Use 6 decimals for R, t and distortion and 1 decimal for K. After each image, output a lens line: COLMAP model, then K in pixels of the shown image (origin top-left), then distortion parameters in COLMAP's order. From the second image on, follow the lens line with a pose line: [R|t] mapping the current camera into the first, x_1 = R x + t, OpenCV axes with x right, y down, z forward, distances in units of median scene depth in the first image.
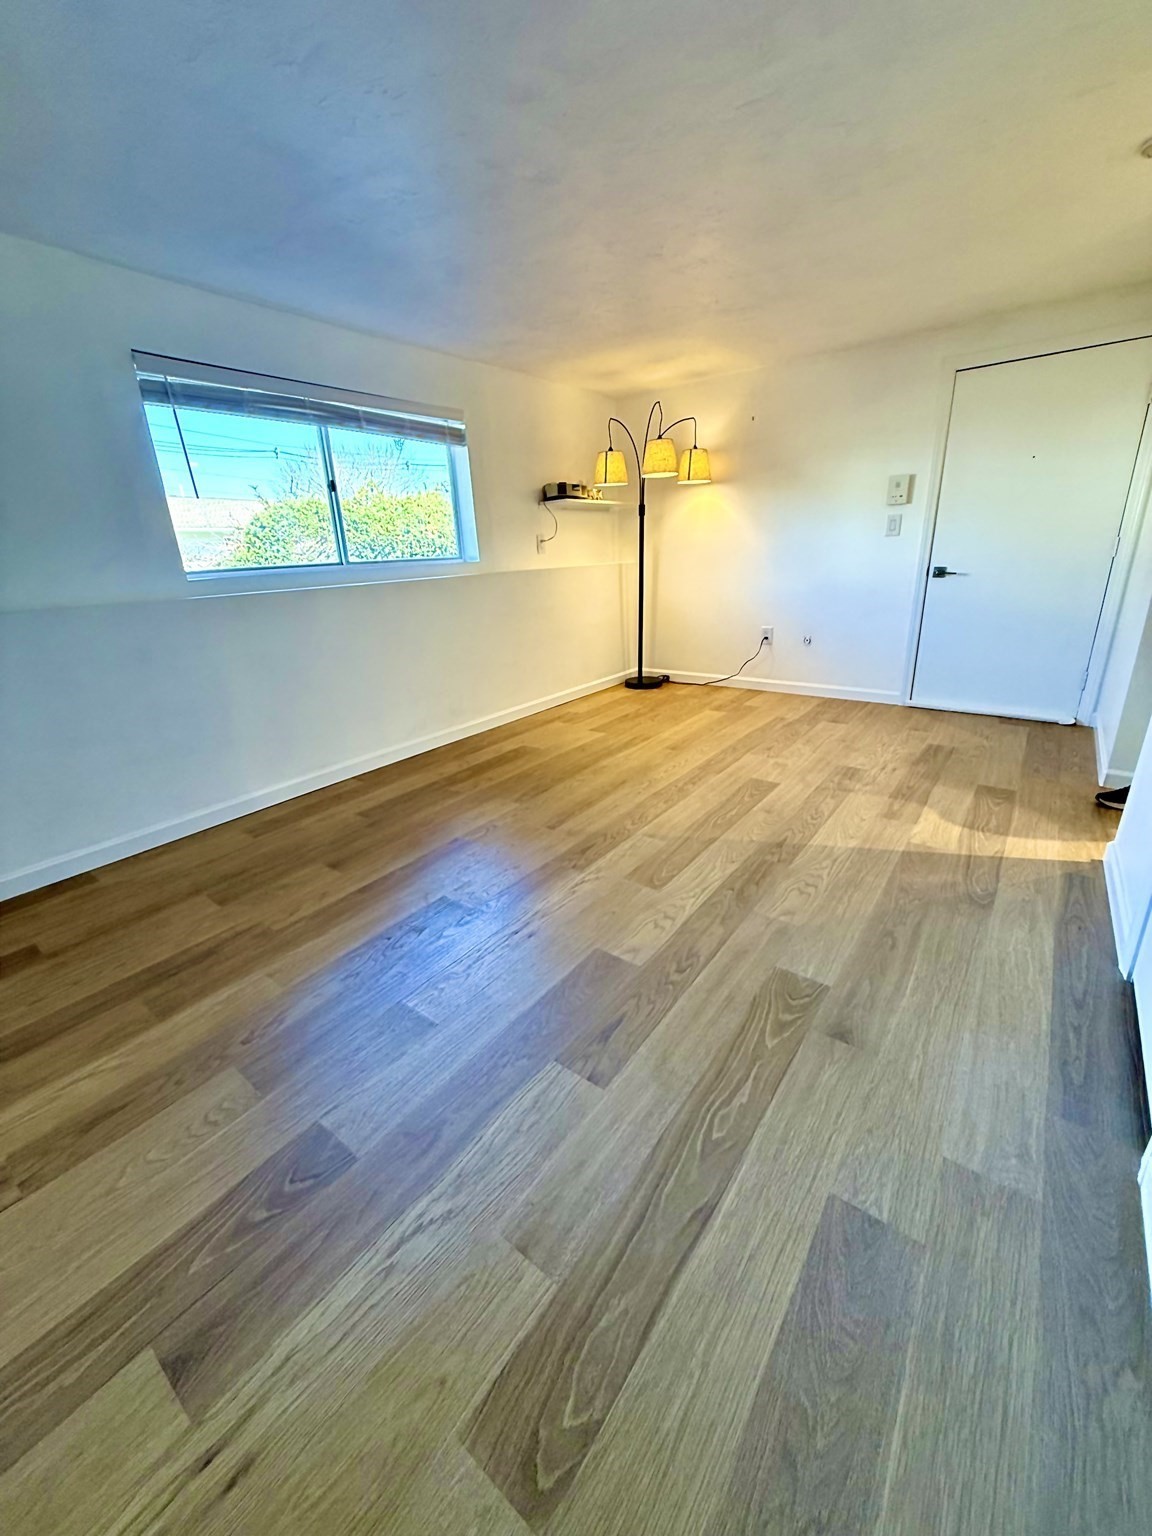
lens RADIAL K [[613.7, 0, 572.5], [0, 613.7, 770.8], [0, 0, 1]] dist [0.001867, 0.000627]
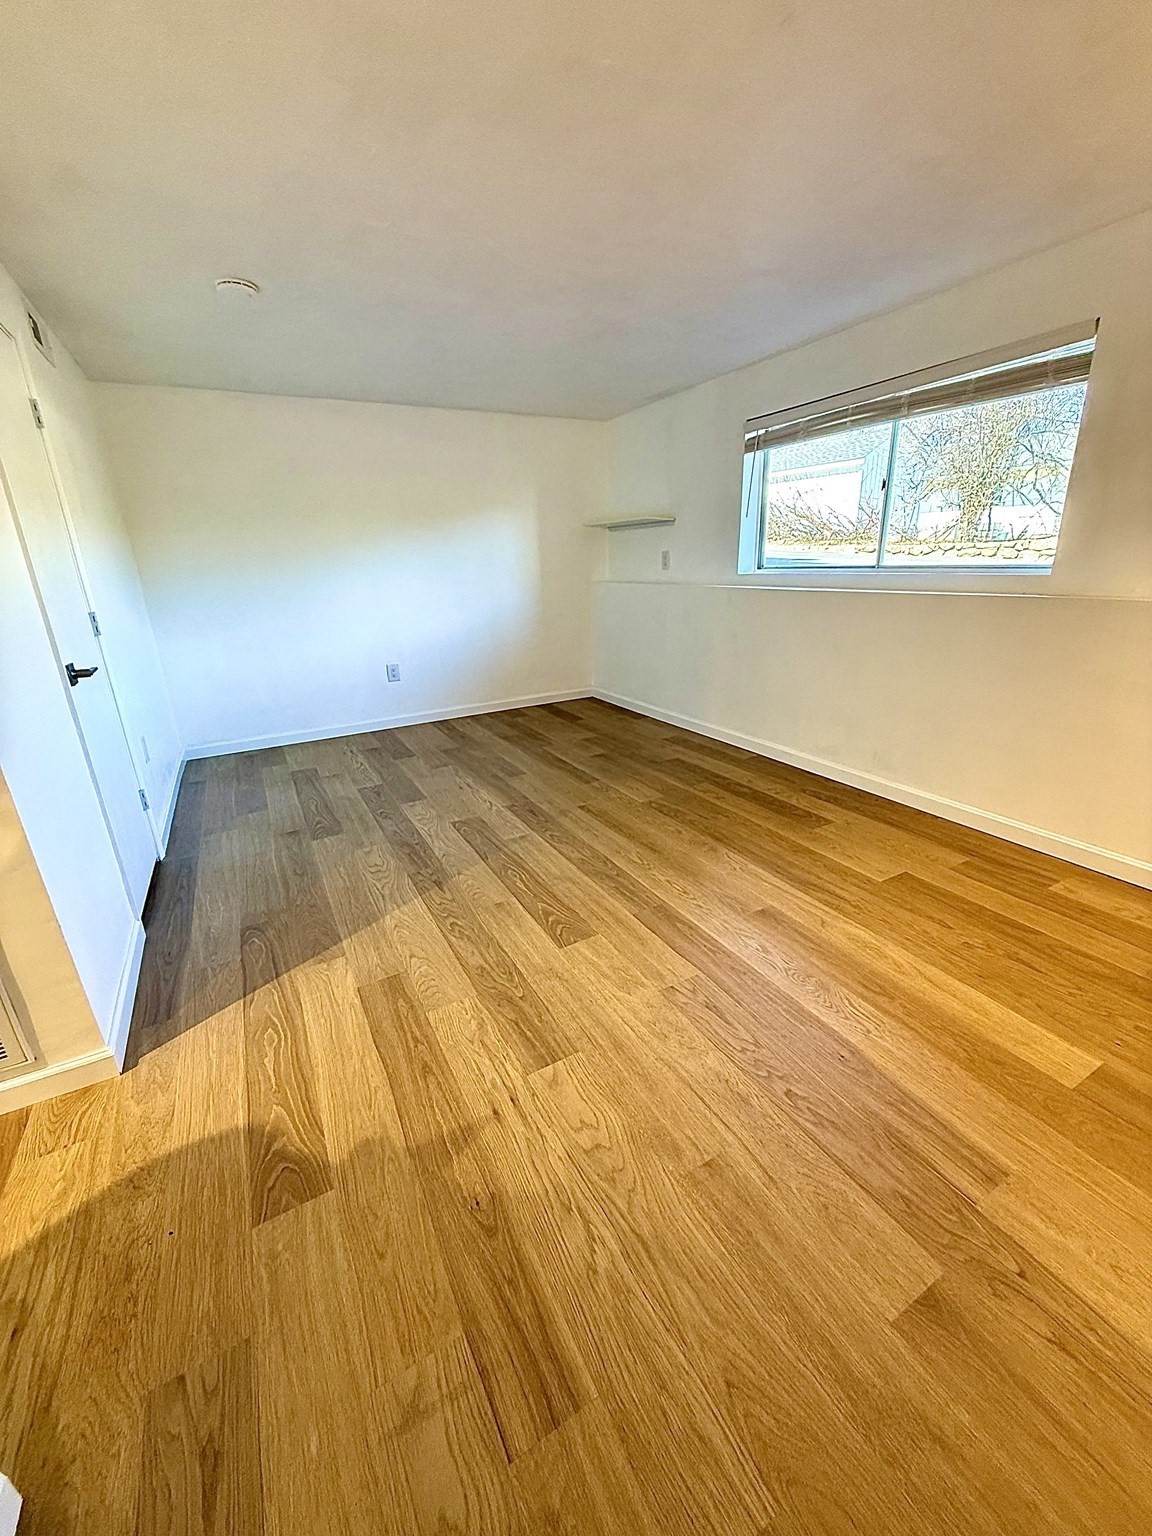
lens RADIAL K [[613.7, 0, 573.1], [0, 613.7, 765.0], [0, 0, 1]] dist [0.001867, 0.000627]
pose [[-0.414848, 0.348984, -0.840304, 0.940685], [-0.256432, 0.841245, 0.475972, -0.535646], [0.873008, 0.412937, -0.259499, 1.257623]]
